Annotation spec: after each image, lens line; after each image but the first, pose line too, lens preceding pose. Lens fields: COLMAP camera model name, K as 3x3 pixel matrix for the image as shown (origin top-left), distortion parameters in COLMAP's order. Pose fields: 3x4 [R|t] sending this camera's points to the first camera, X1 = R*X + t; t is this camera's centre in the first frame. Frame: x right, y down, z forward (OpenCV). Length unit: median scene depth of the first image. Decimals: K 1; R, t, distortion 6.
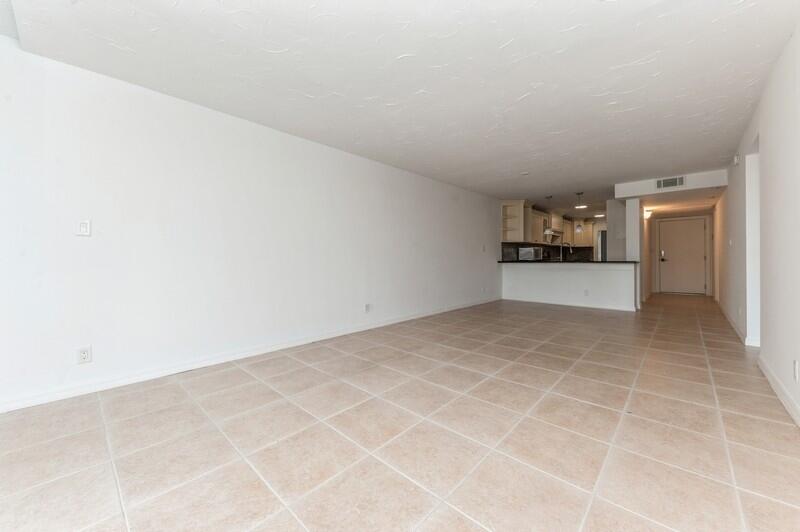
lens RADIAL K [[304.9, 0, 399.9], [0, 304.9, 261.7], [0, 0, 1]] dist [0.001699, -0.000134]
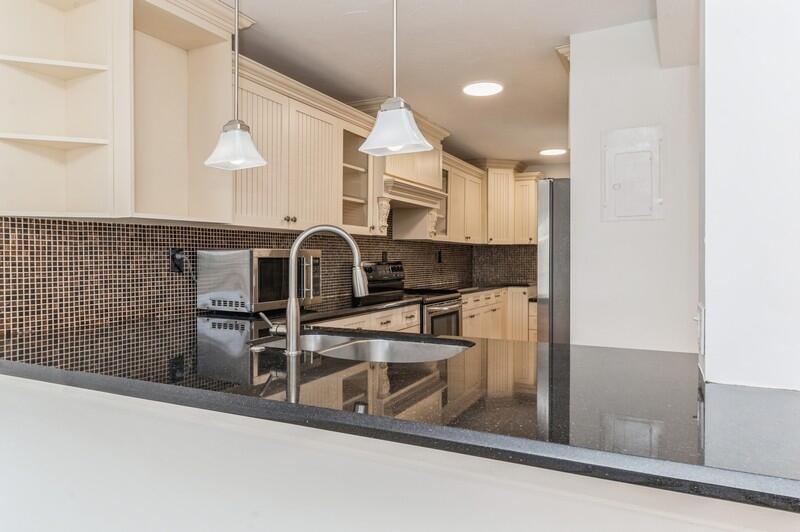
lens RADIAL K [[522.4, 0, 399.5], [0, 522.4, 262.9], [0, 0, 1]] dist [-0.005172, -0.000711]
pose [[0.961995, 0.003771, 0.273042, 0.584171], [-0.004188, 0.999991, 0.000945, -0.052752], [-0.273036, -0.002052, 0.962002, 0.858909]]
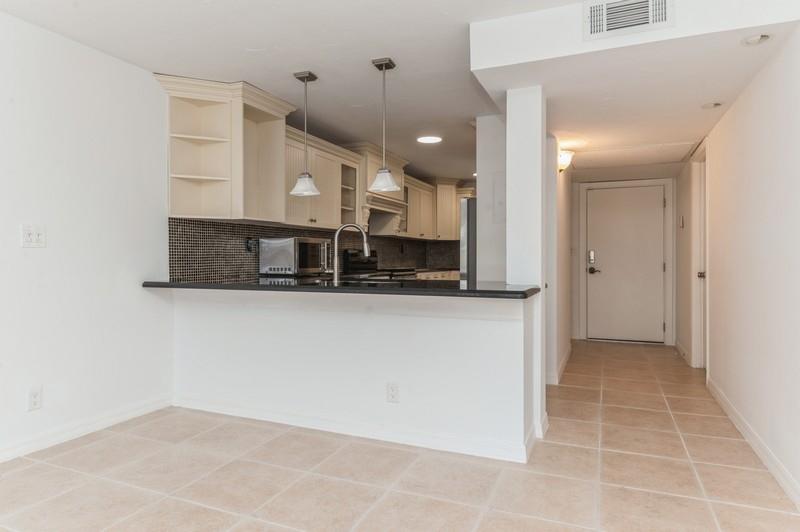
lens RADIAL K [[492.3, 0, 398.7], [0, 492.3, 266.4], [0, 0, 1]] dist [0.024497, 0.000324]
pose [[0.939604, 0.000296, 0.342262, 0.475956], [-0.003260, 0.999962, 0.008084, -0.026556], [-0.342247, -0.008711, 0.939570, 0.574882]]
